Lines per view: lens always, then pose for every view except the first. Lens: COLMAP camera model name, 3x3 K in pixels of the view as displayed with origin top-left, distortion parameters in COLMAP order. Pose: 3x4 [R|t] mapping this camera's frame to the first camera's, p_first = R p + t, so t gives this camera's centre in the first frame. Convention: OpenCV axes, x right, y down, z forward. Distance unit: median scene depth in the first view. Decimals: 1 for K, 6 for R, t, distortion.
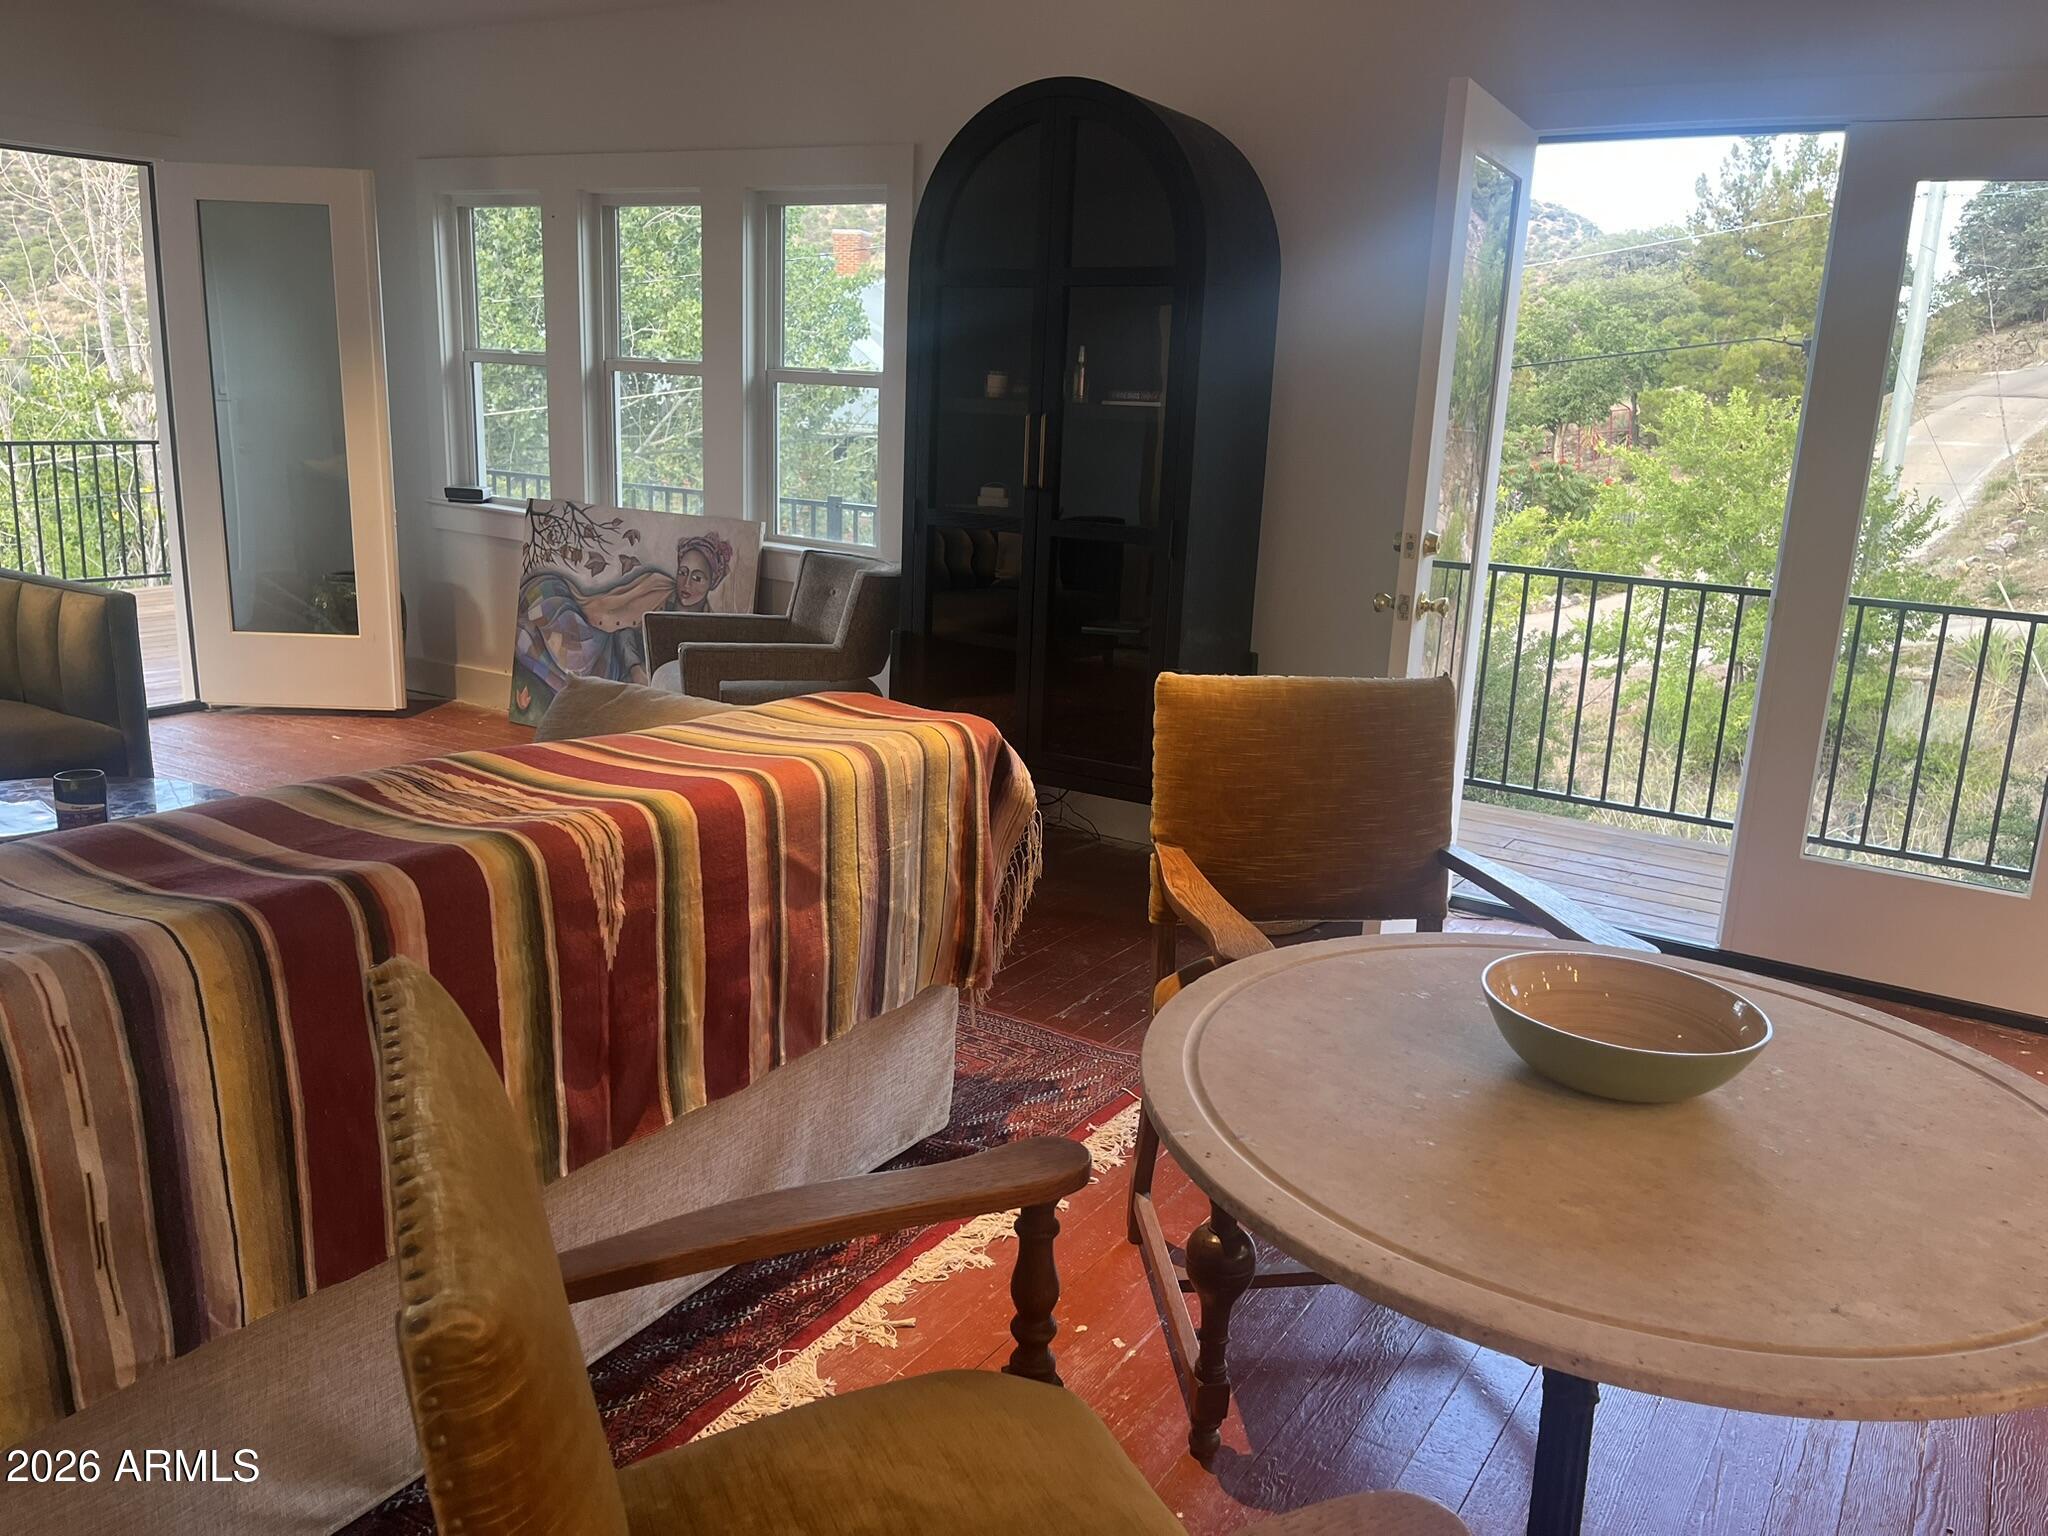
lens RADIAL K [[1555.6, 0, 1029.9], [0, 1555.6, 774.0], [0, 0, 1]] dist [0.082202, -0.110714]
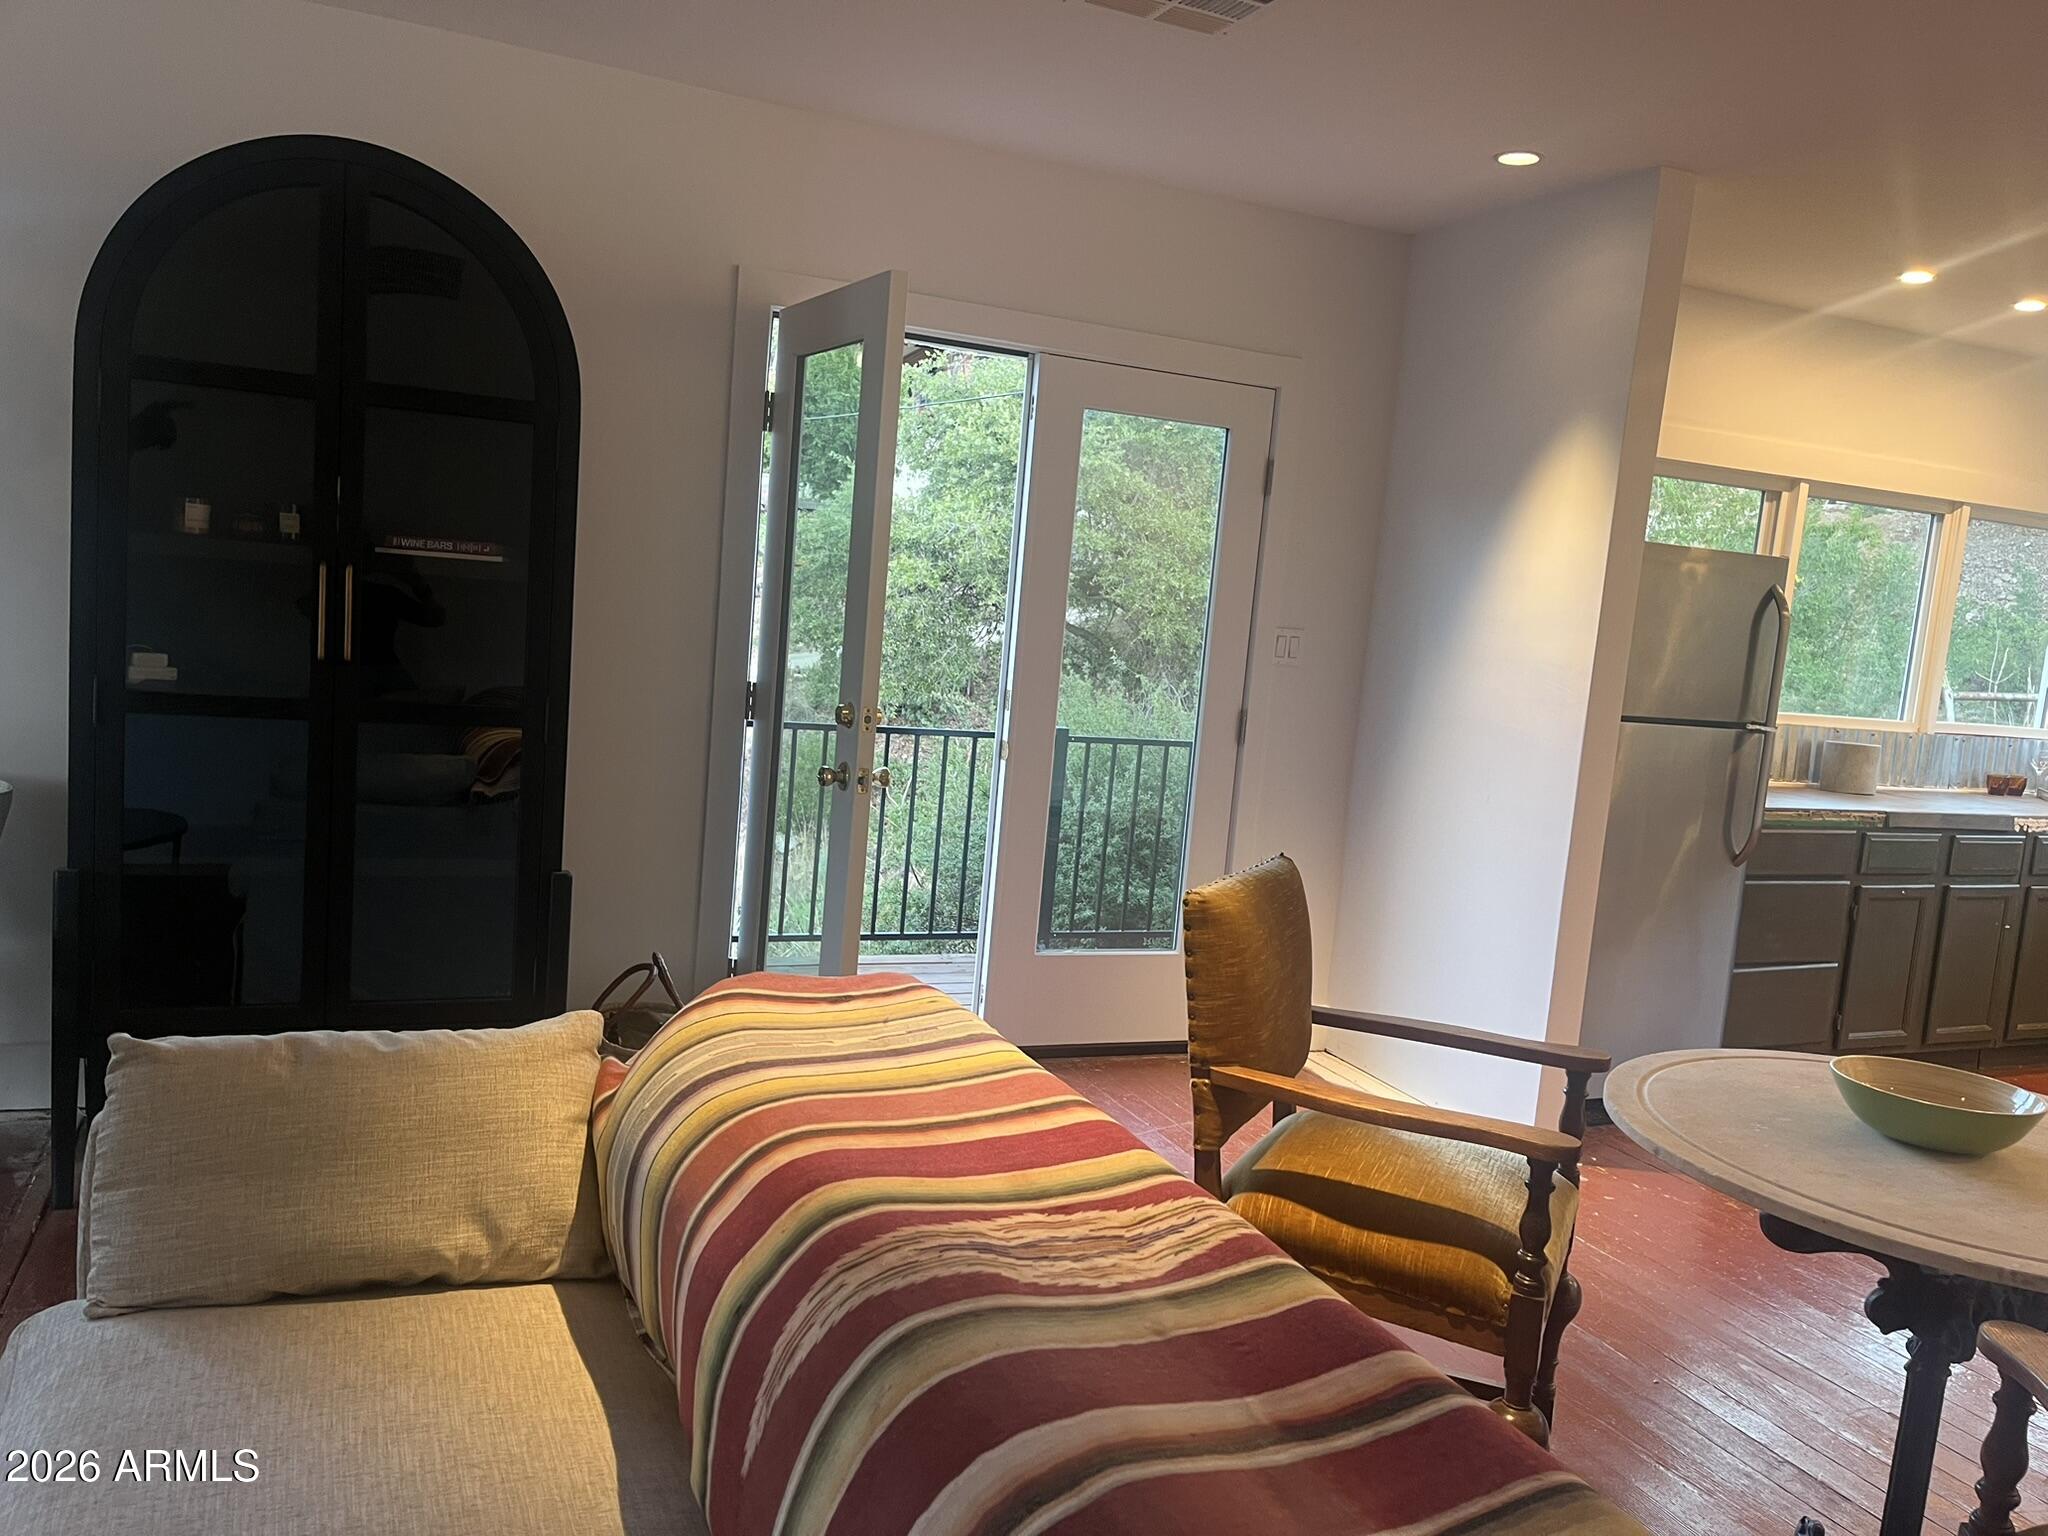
lens RADIAL K [[1555.6, 0, 1029.9], [0, 1555.6, 774.0], [0, 0, 1]] dist [0.082202, -0.110714]
pose [[0.570081, -0.091917, 0.816430, -0.859295], [0.138553, 0.990245, 0.014740, -0.186755], [-0.809821, 0.104717, 0.577256, 0.589545]]
